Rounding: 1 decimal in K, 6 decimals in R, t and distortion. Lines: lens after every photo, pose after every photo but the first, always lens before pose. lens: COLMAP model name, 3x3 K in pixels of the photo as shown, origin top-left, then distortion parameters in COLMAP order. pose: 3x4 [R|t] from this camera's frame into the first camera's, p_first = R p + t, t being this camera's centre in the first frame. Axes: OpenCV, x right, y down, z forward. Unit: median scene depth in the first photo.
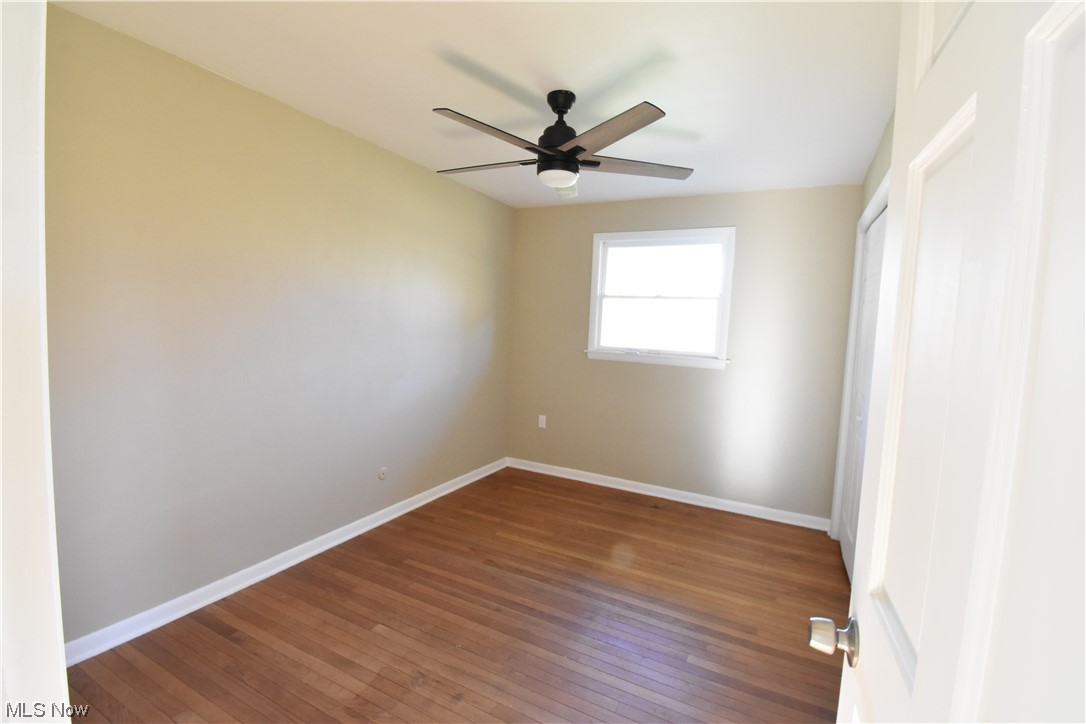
lens RADIAL K [[484.4, 0, 543.0], [0, 484.4, 362.0], [0, 0, 1]] dist [0.004203, -0.021271]
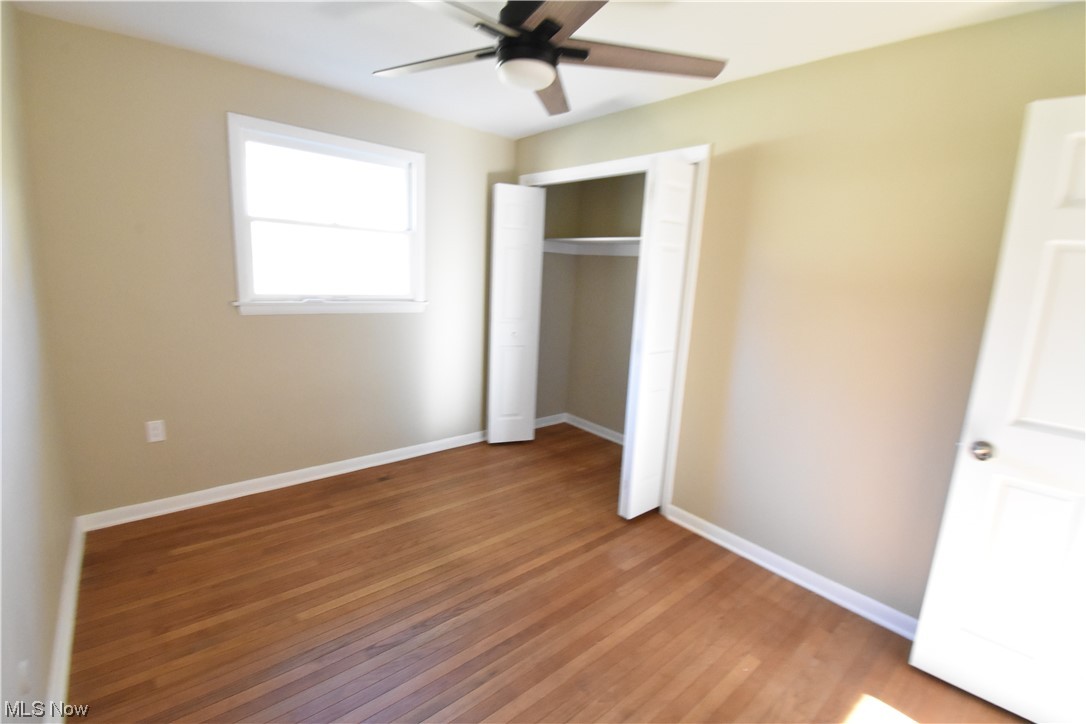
lens RADIAL K [[484.4, 0, 543.0], [0, 484.4, 362.0], [0, 0, 1]] dist [0.004203, -0.021271]
pose [[0.358980, -0.199208, 0.911839, -0.414484], [0.038949, 0.979304, 0.198614, -0.066197], [-0.932532, -0.035783, 0.359309, 0.433115]]
